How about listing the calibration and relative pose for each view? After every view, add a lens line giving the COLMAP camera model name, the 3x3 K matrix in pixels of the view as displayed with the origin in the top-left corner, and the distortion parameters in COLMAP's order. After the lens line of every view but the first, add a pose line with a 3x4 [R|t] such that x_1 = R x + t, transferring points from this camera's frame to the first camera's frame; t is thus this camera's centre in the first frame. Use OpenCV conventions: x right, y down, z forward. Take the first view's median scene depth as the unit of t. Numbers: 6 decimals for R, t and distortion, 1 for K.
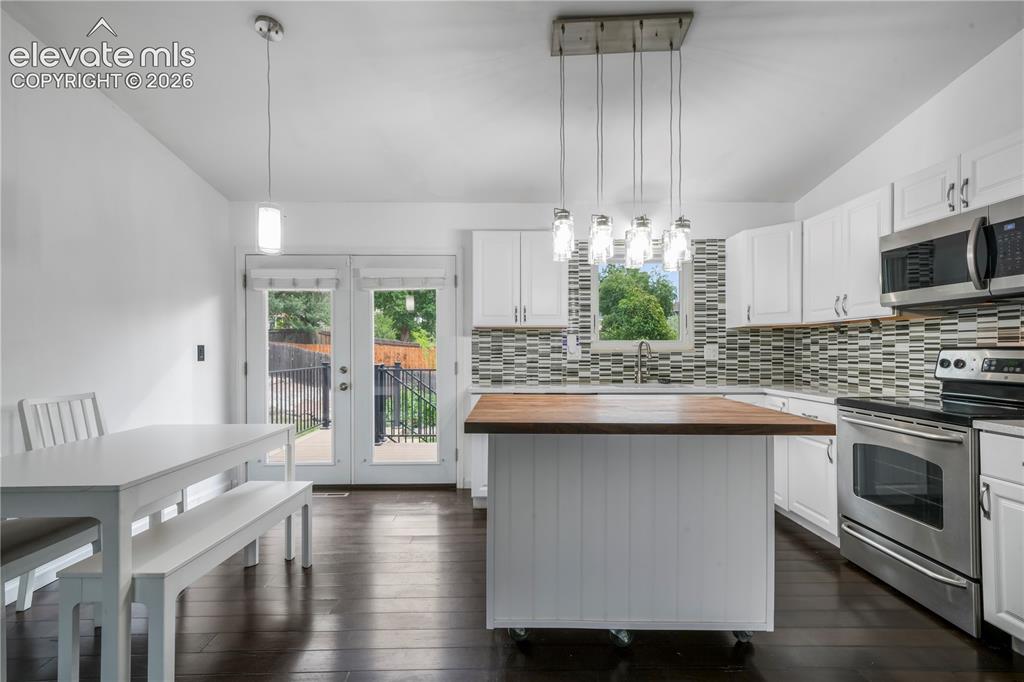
lens RADIAL K [[474.3, 0, 508.9], [0, 474.3, 349.5], [0, 0, 1]] dist [0.014791, 0.000797]
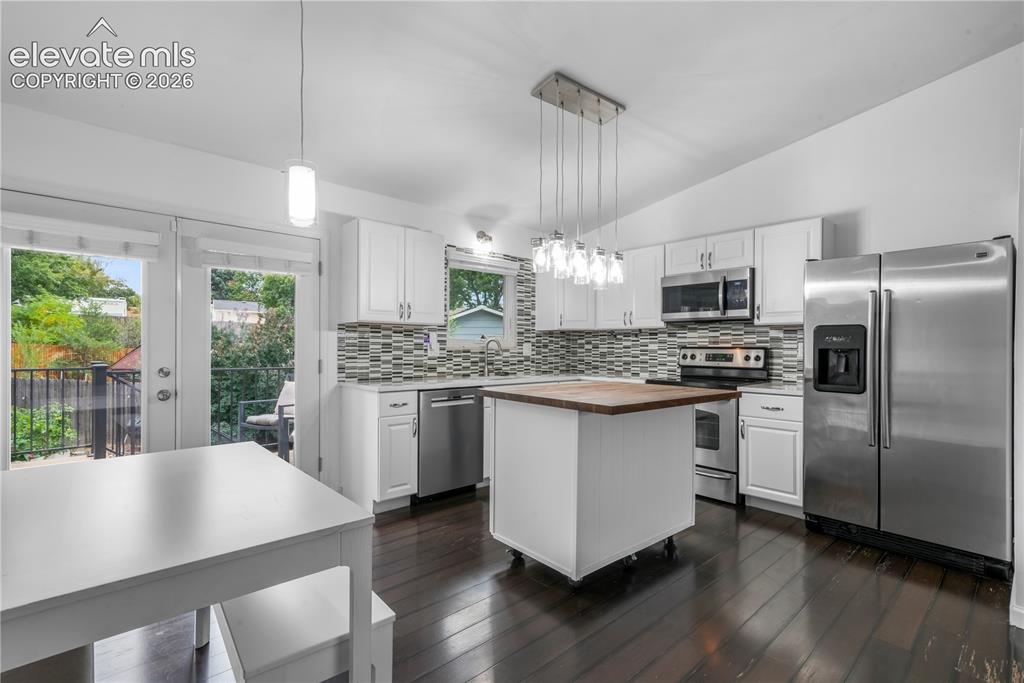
lens RADIAL K [[472.4, 0, 509.9], [0, 472.4, 349.5], [0, 0, 1]] dist [0.020779, -0.000014]
pose [[0.753122, 0.002483, 0.657876, -0.434313], [-0.007421, 0.999961, 0.004722, 0.000425], [-0.657838, -0.008438, 0.753112, 0.097253]]
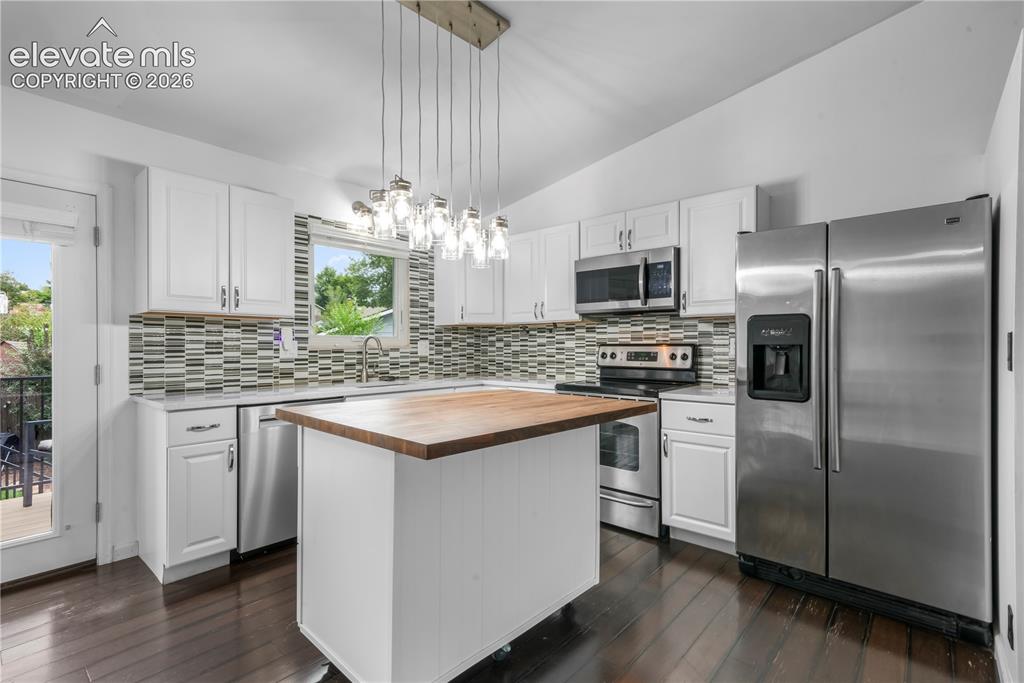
lens RADIAL K [[474.3, 0, 508.9], [0, 474.3, 350.0], [0, 0, 1]] dist [0.014791, 0.000797]
pose [[0.679347, -0.005753, 0.733795, -0.210925], [-0.000657, 0.999964, 0.008448, 0.000653], [-0.733817, -0.006221, 0.679318, 0.165027]]
